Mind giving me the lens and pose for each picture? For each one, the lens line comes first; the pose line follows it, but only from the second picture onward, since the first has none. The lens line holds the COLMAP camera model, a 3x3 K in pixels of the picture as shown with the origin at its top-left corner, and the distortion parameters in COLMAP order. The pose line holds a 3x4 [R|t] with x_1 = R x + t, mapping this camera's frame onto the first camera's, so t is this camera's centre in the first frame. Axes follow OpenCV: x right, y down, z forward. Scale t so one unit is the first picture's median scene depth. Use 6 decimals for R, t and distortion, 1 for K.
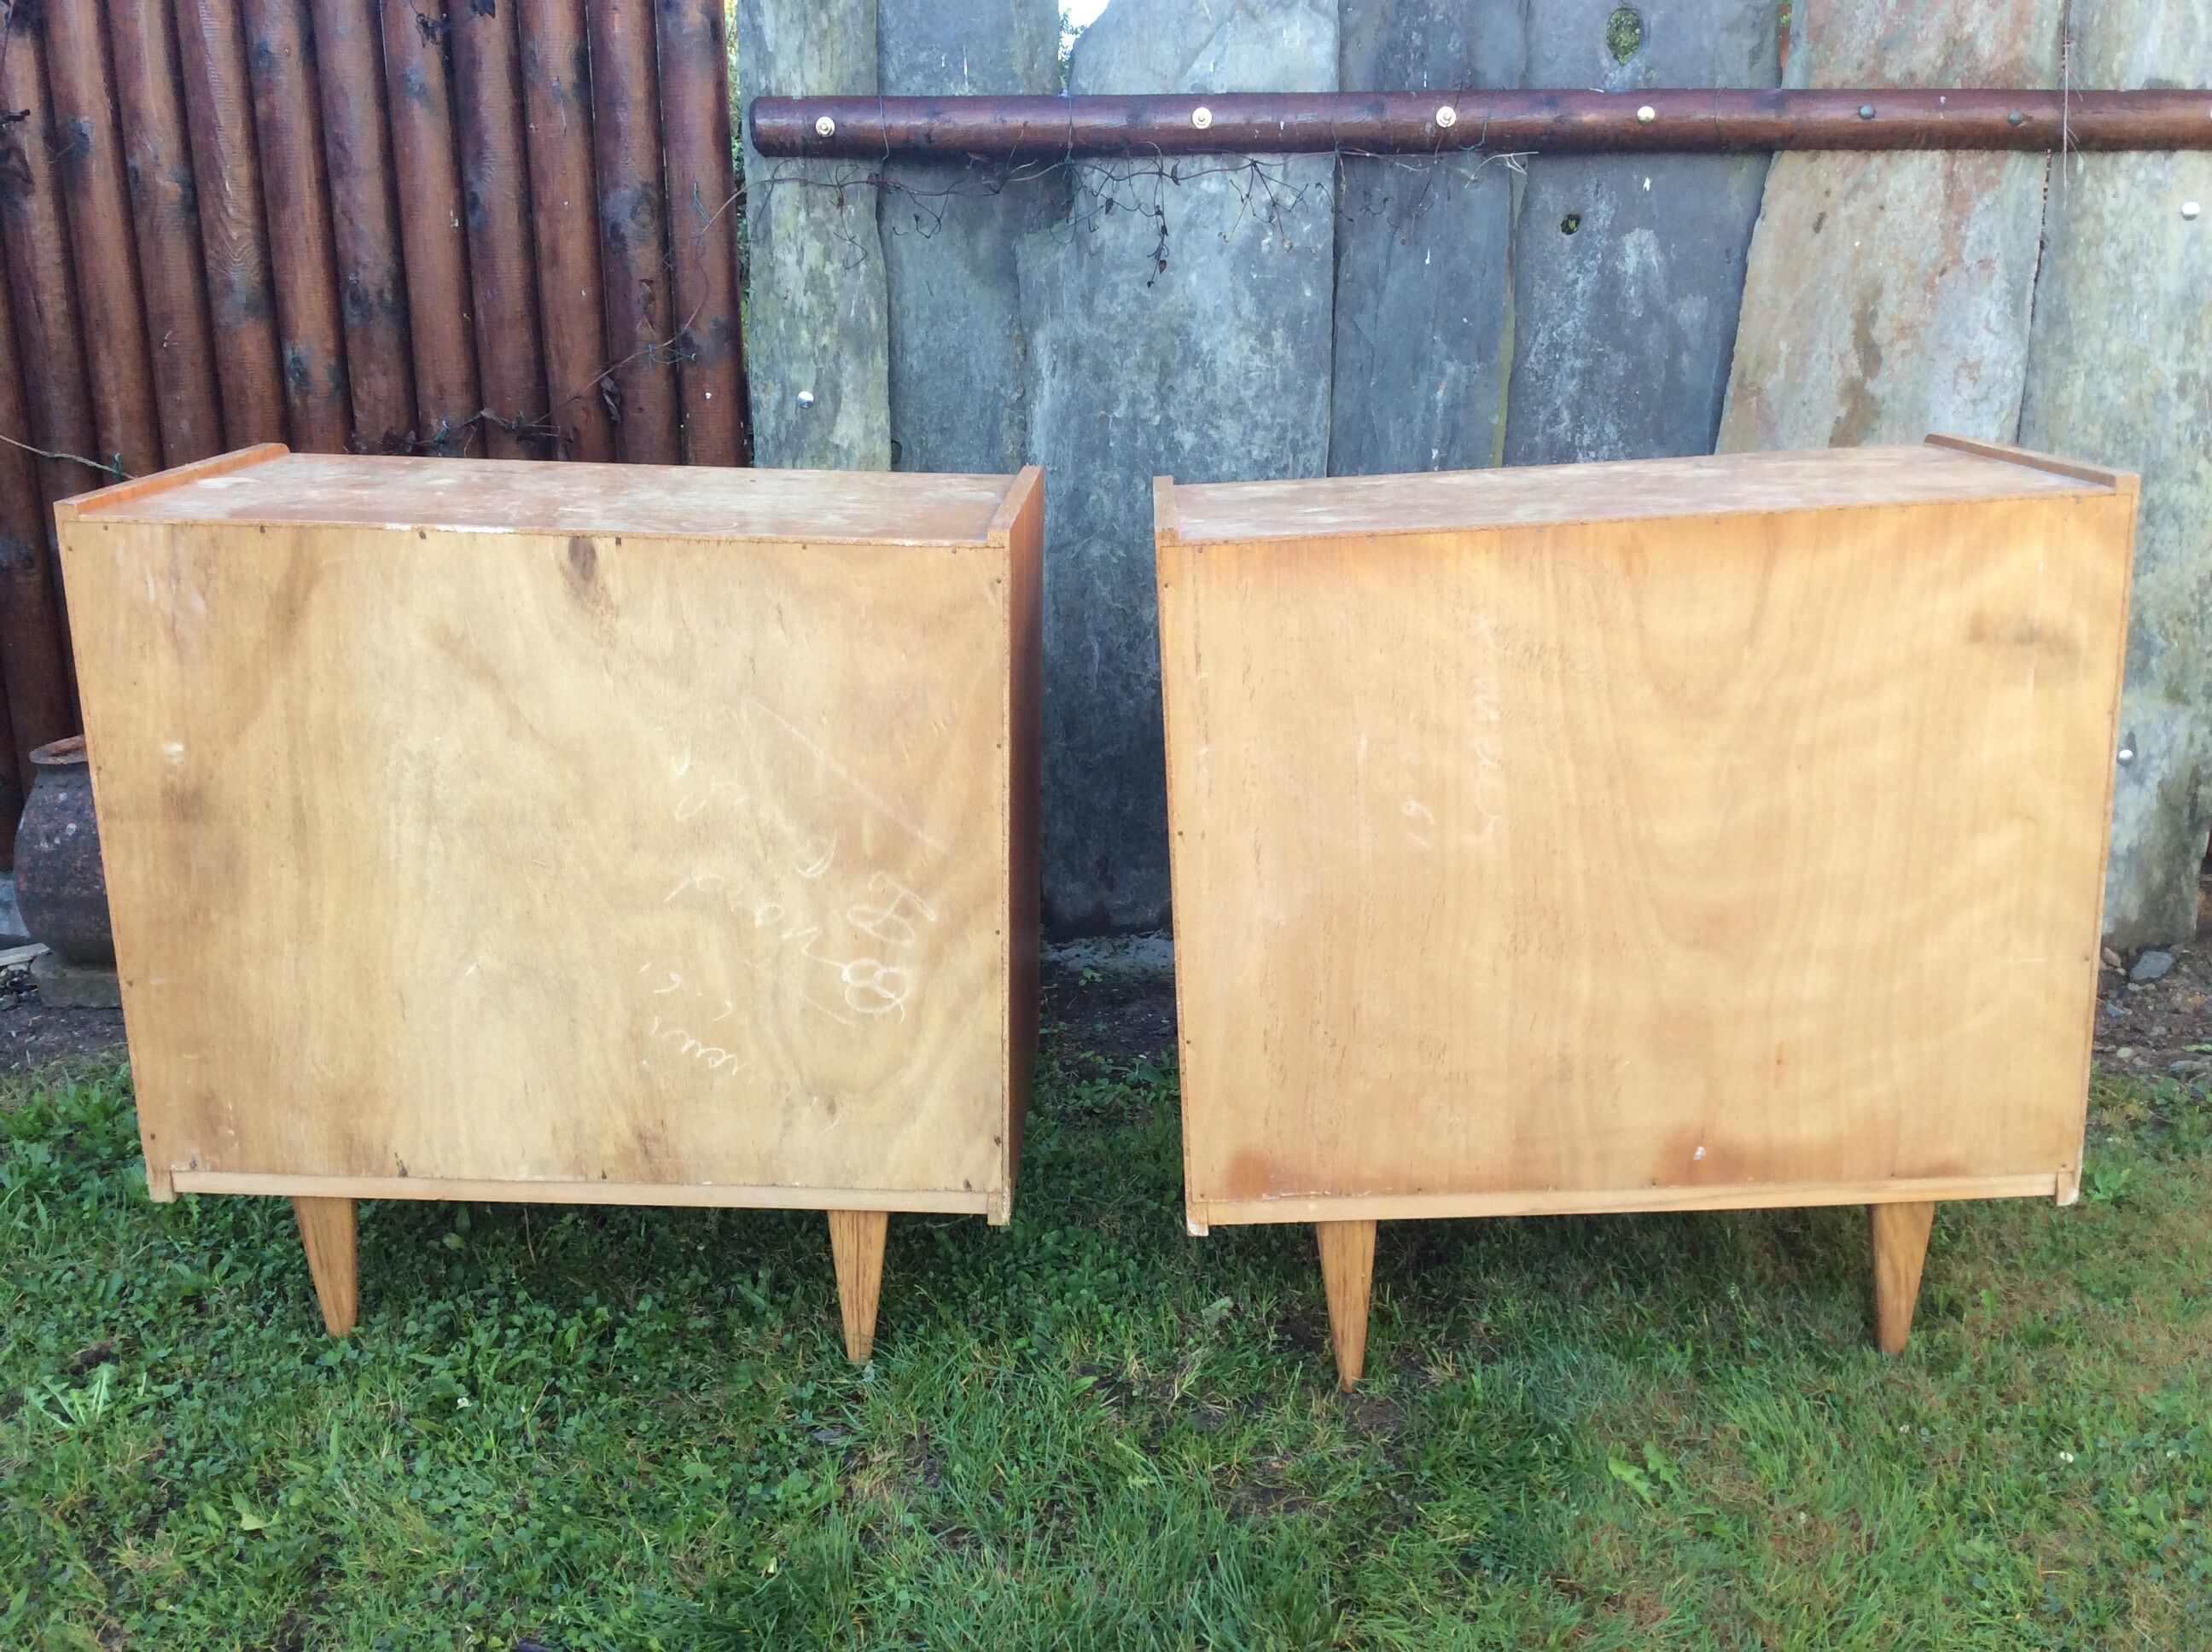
lens RADIAL K [[2031.2, 0, 1113.2], [0, 2031.2, 855.5], [0, 0, 1]] dist [0.124667, -0.225445]
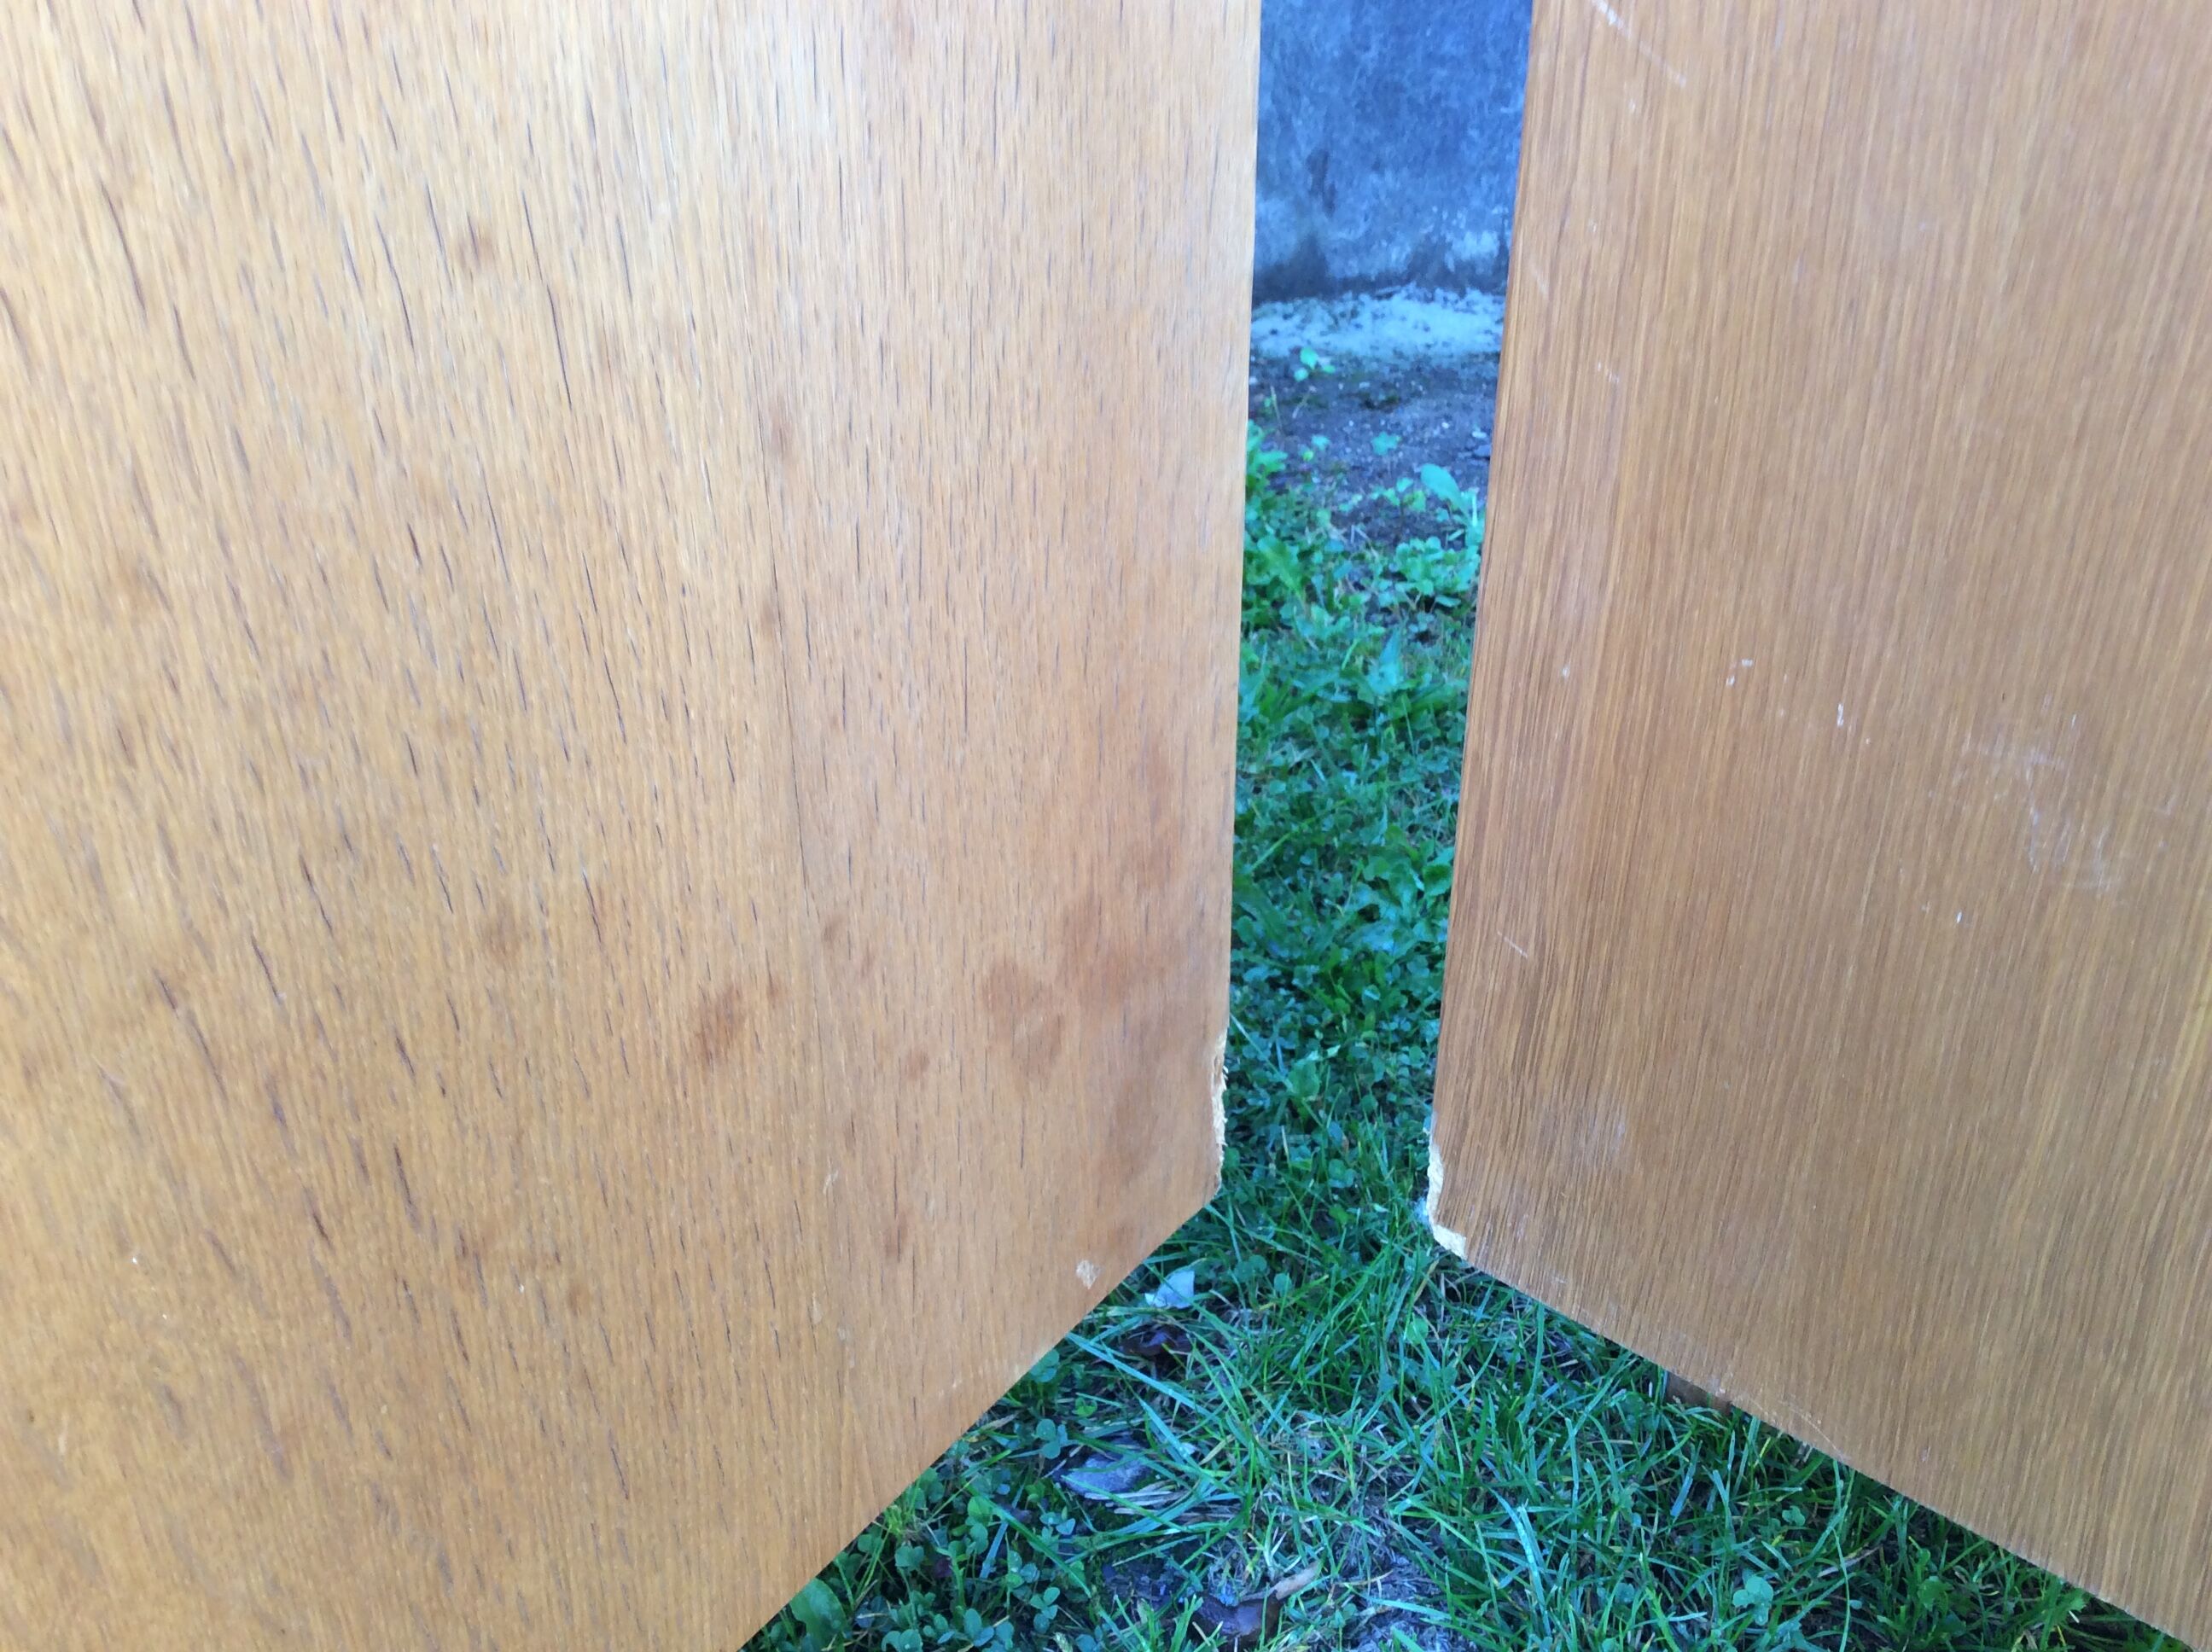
lens RADIAL K [[2051.7, 0, 1117.0], [0, 2051.7, 872.5], [0, 0, 1]] dist [0.075482, -0.120240]
pose [[0.998836, -0.031193, 0.036783, -0.098330], [0.020643, 0.965800, 0.258464, 0.049857], [-0.043587, -0.257404, 0.965320, 0.431791]]
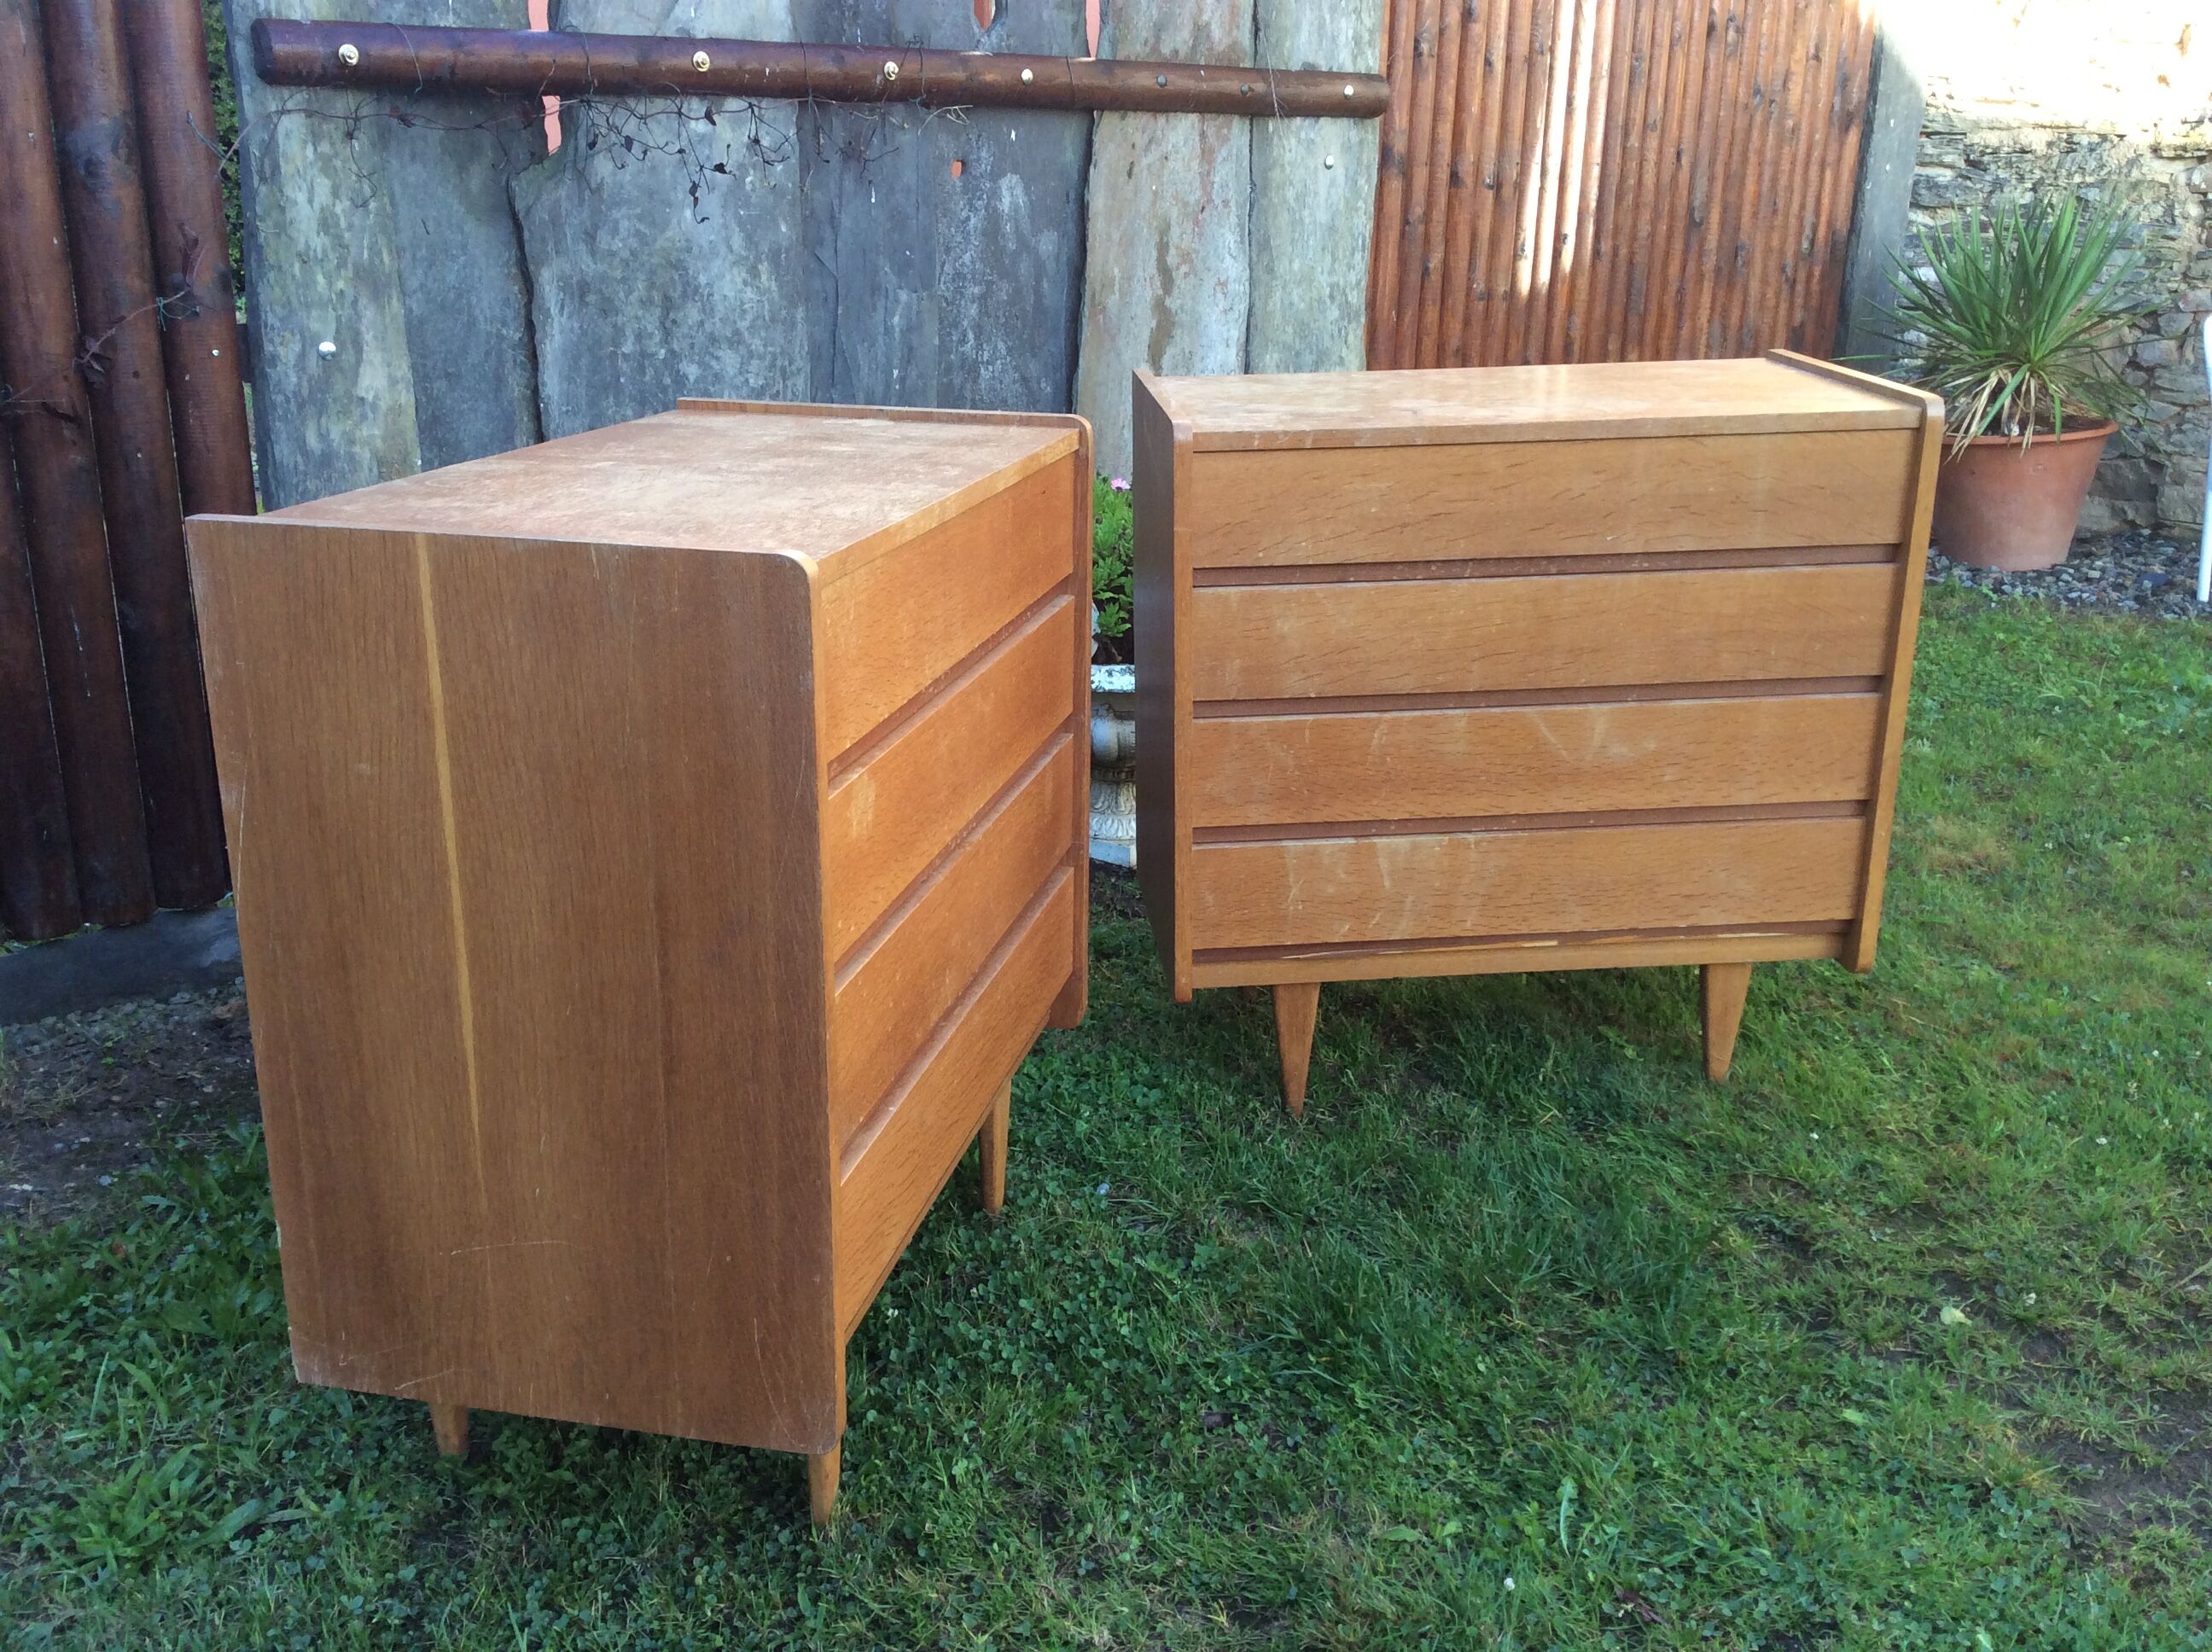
lens RADIAL K [[2030.6, 0, 1132.9], [0, 2030.6, 844.6], [0, 0, 1]] dist [0.191424, -0.408357]
pose [[0.720515, -0.210771, 0.660631, -0.558680], [0.198122, 0.975547, 0.095162, -0.025254], [-0.664534, 0.062320, 0.744655, 0.088567]]
